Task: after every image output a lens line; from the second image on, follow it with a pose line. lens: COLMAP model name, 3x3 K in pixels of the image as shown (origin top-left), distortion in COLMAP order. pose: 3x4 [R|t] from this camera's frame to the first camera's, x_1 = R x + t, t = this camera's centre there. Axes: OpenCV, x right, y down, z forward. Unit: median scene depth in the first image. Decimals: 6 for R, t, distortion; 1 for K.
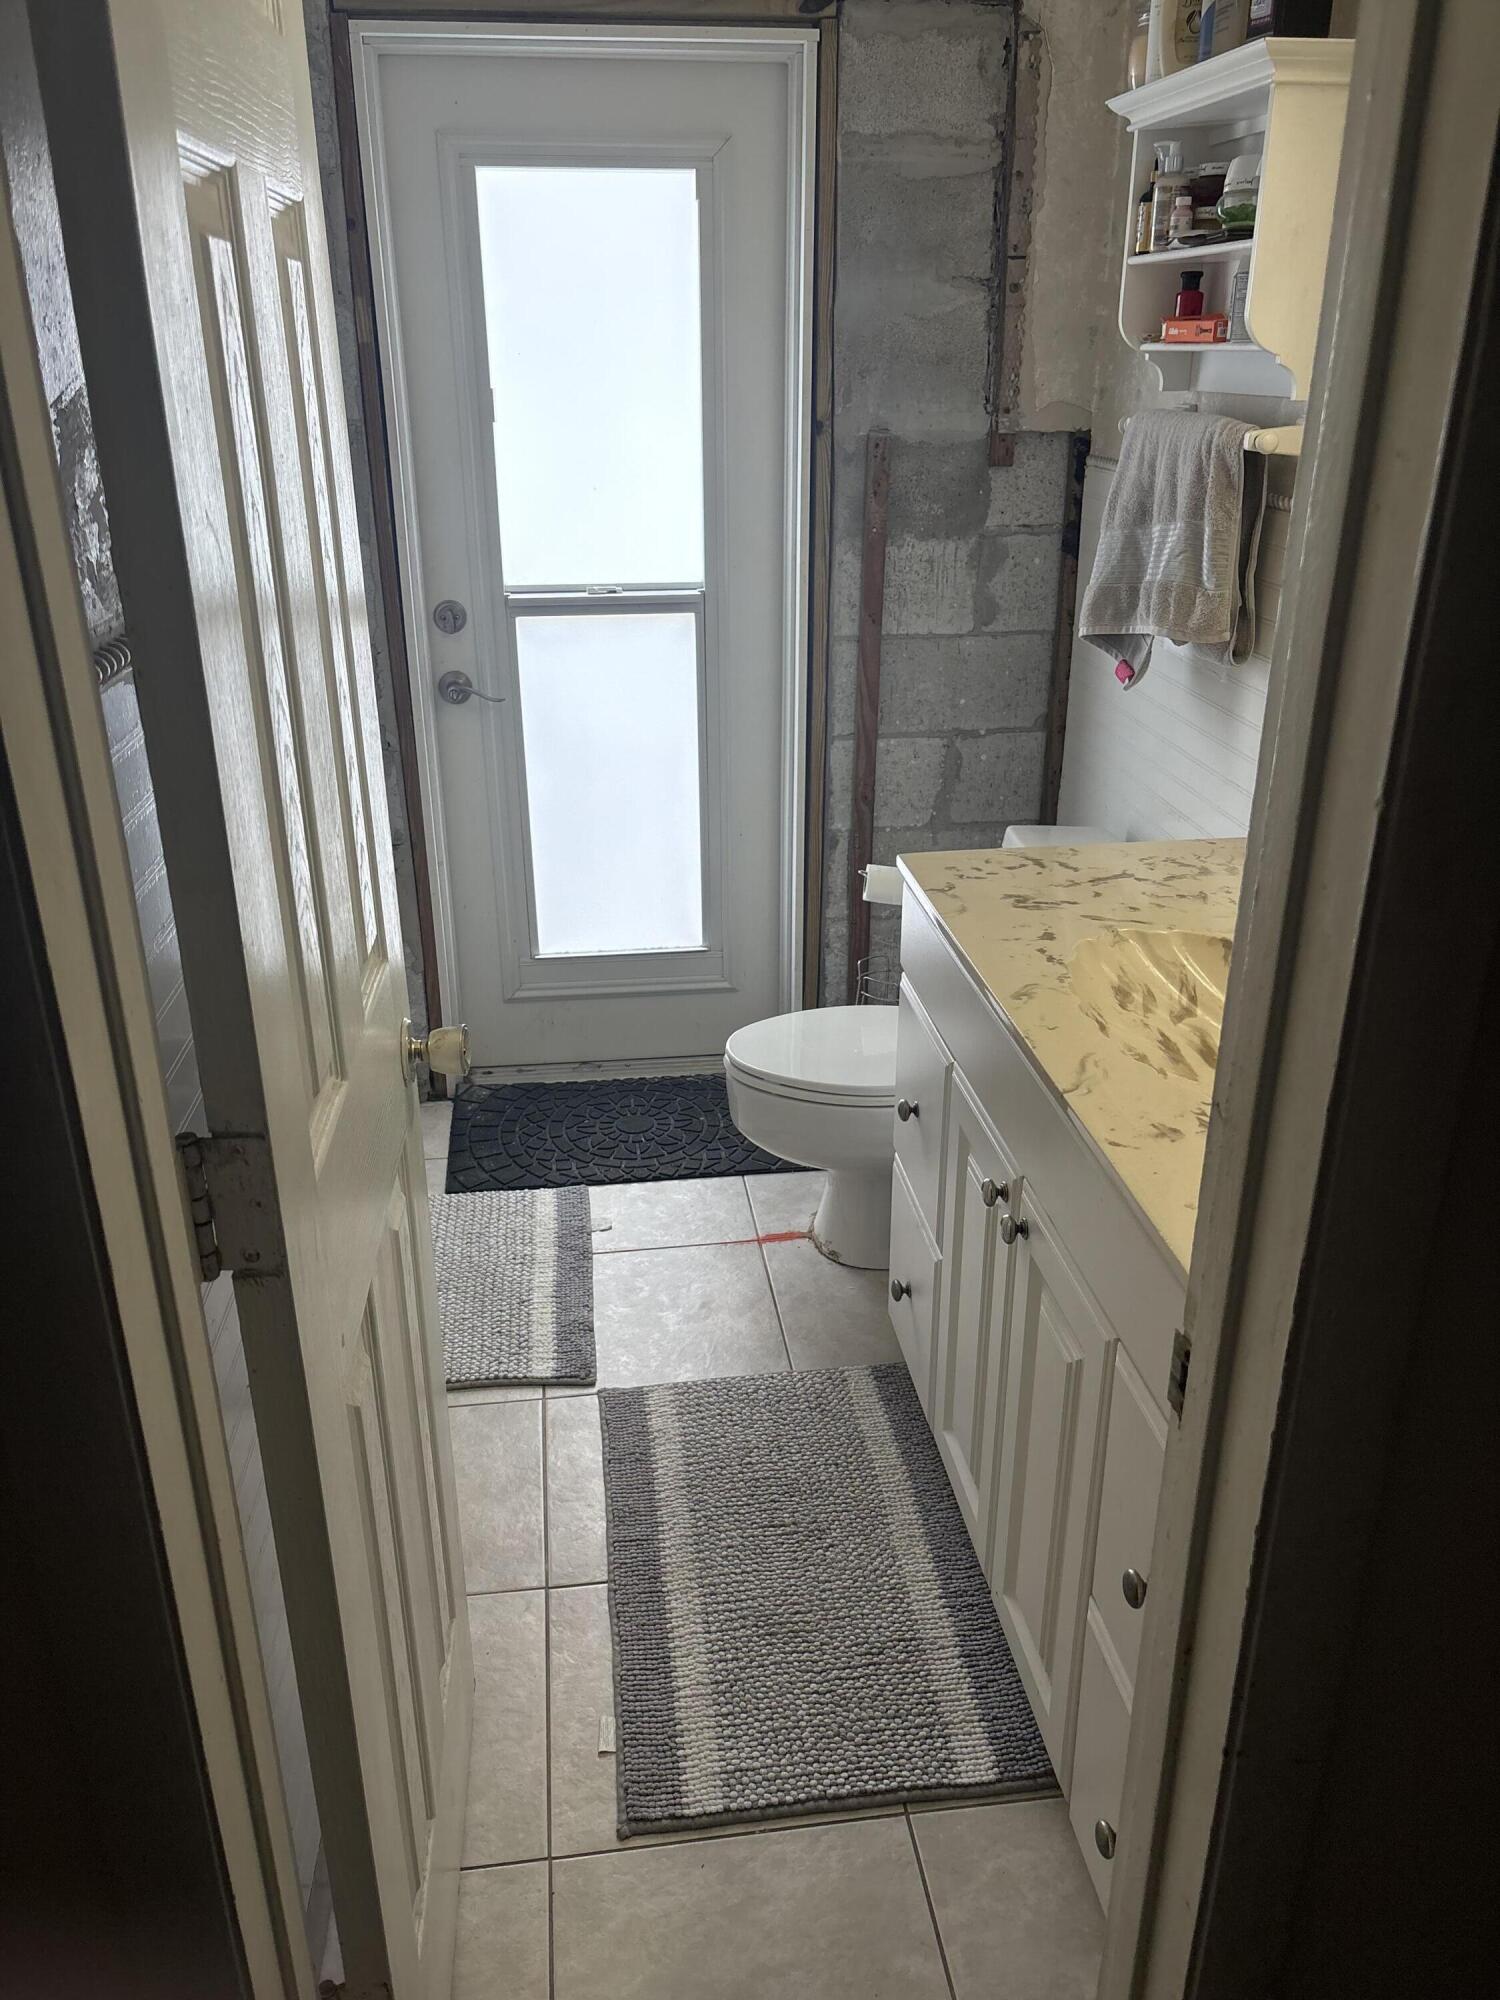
lens RADIAL K [[1508.0, 0, 749.4], [0, 1508.0, 1001.4], [0, 0, 1]] dist [0.037691, -0.007462]
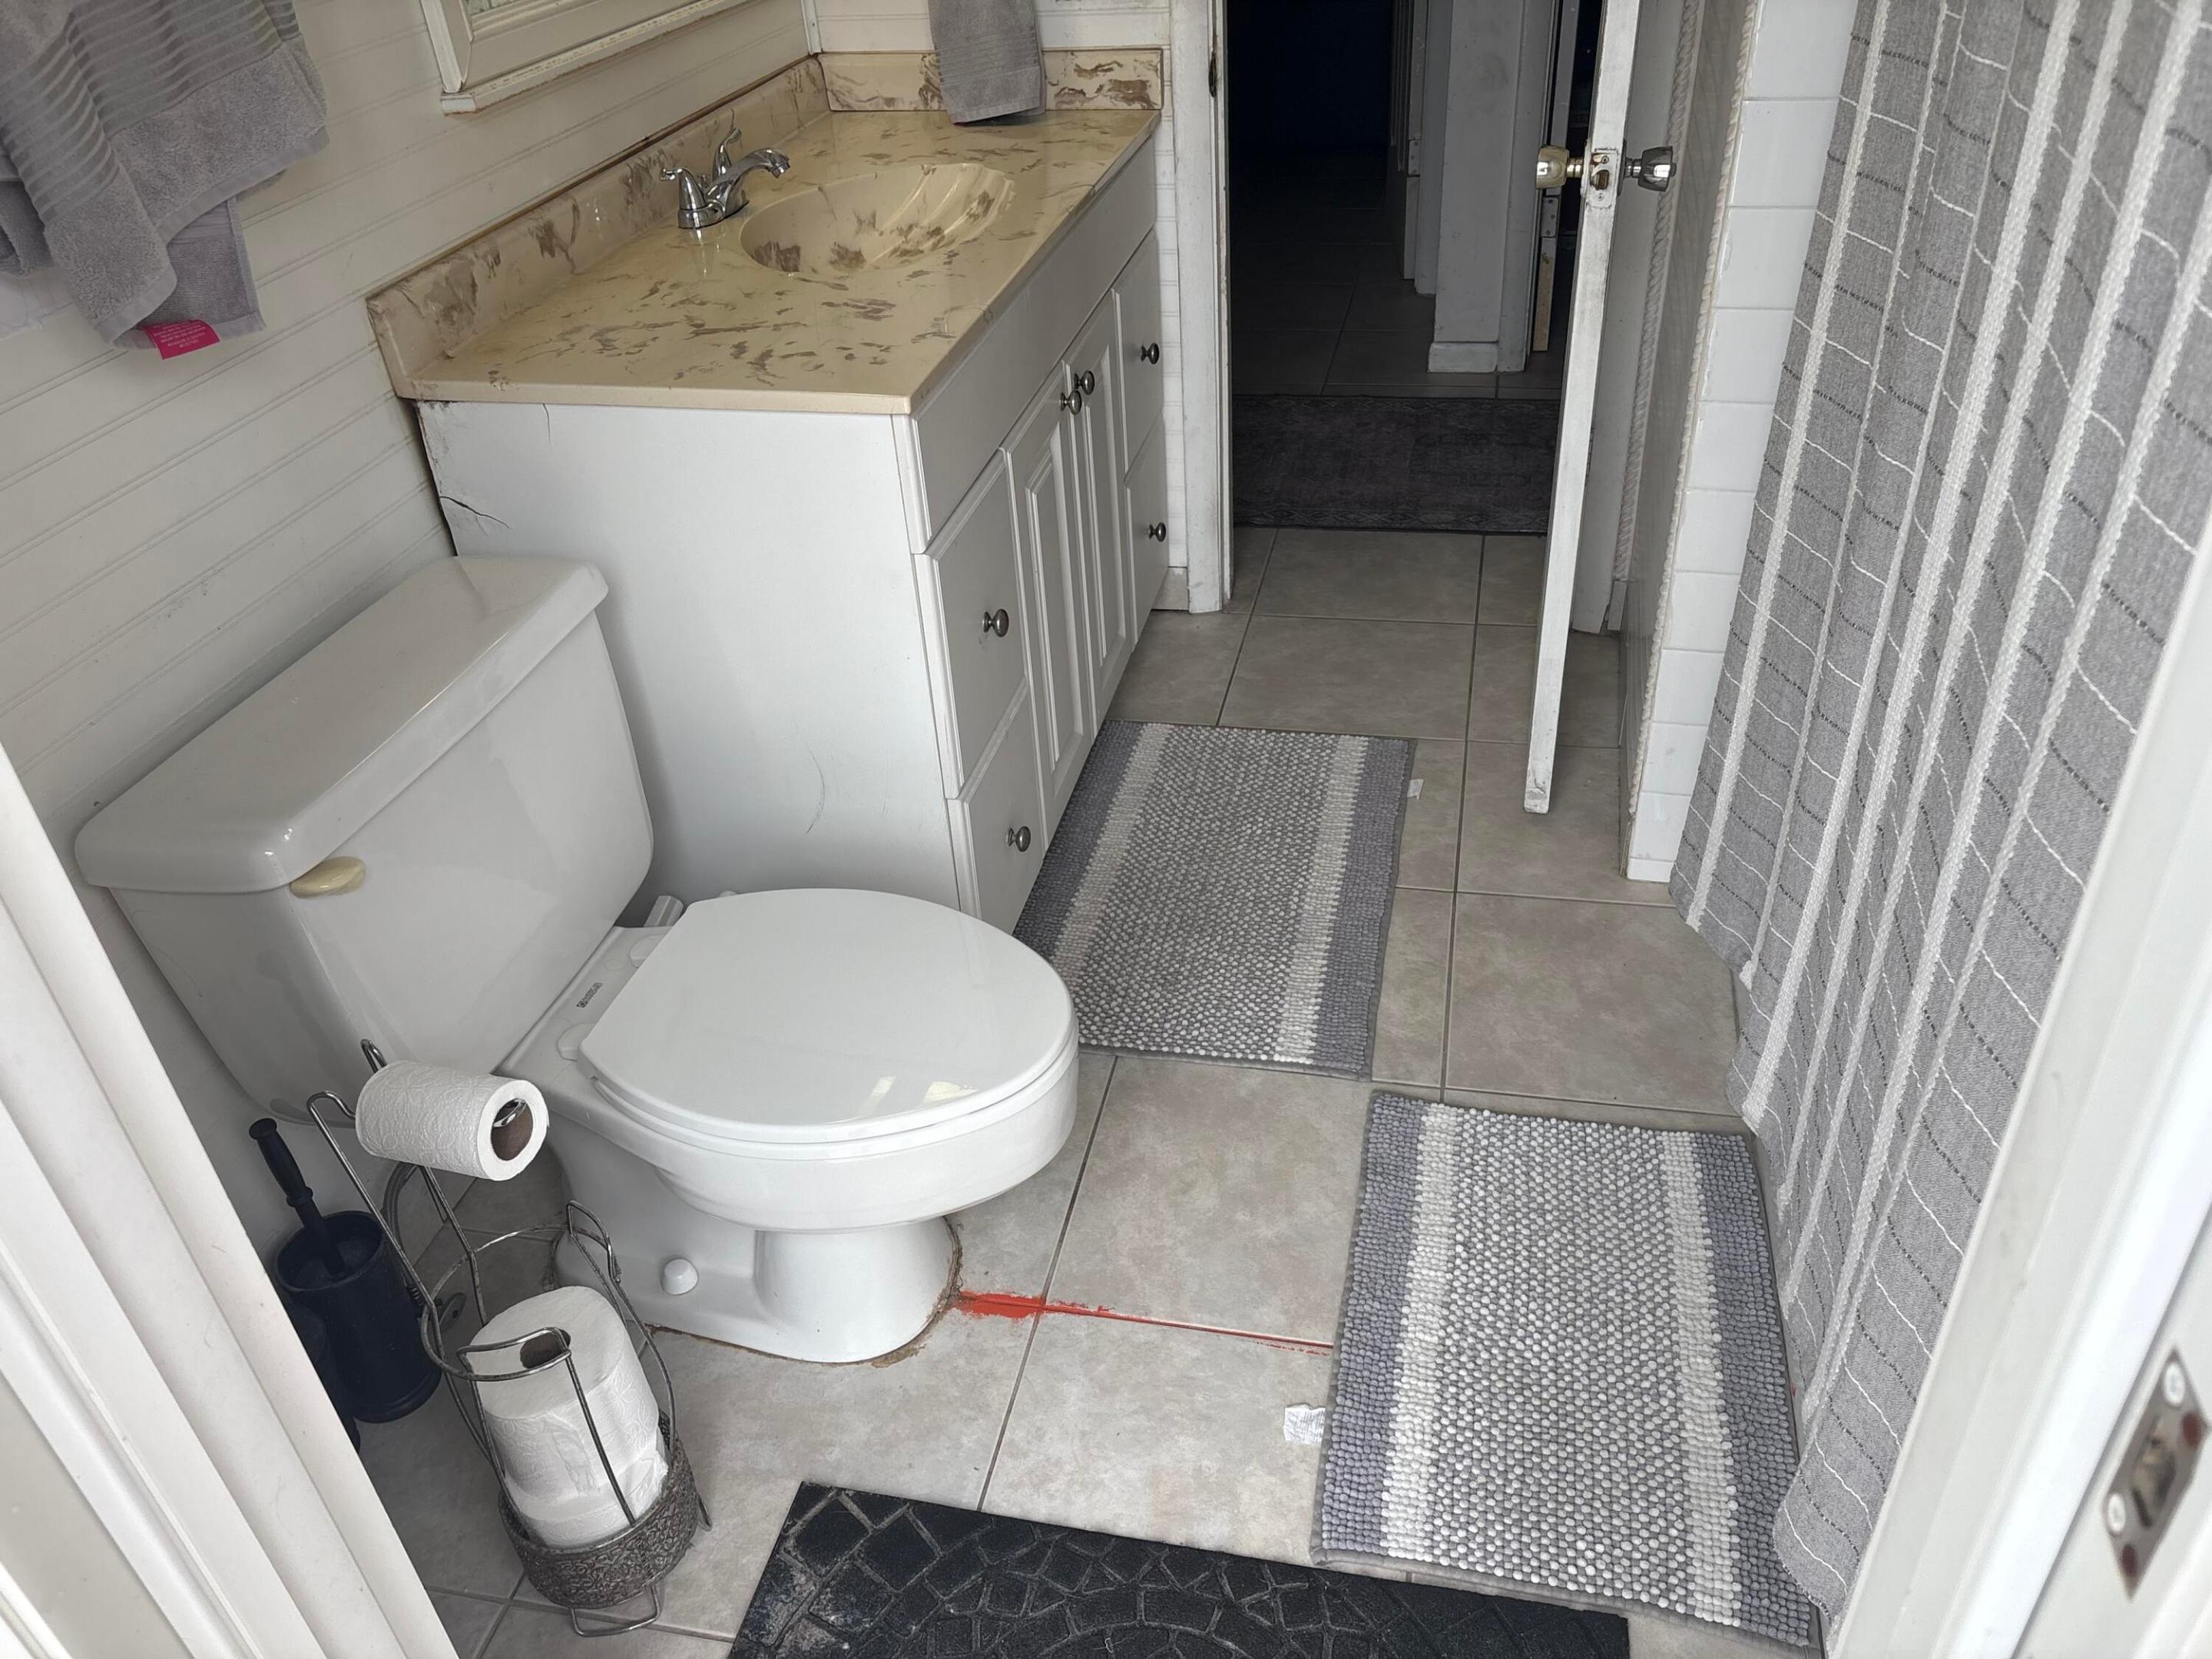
lens RADIAL K [[1667.9, 0, 1106.6], [0, 1667.9, 828.5], [0, 0, 1]] dist [0.037691, -0.007462]
pose [[-0.940369, -0.140479, 0.309792, -0.251605], [0.189375, 0.540331, 0.819865, -0.606710], [-0.282564, 0.829643, -0.481508, 1.540723]]
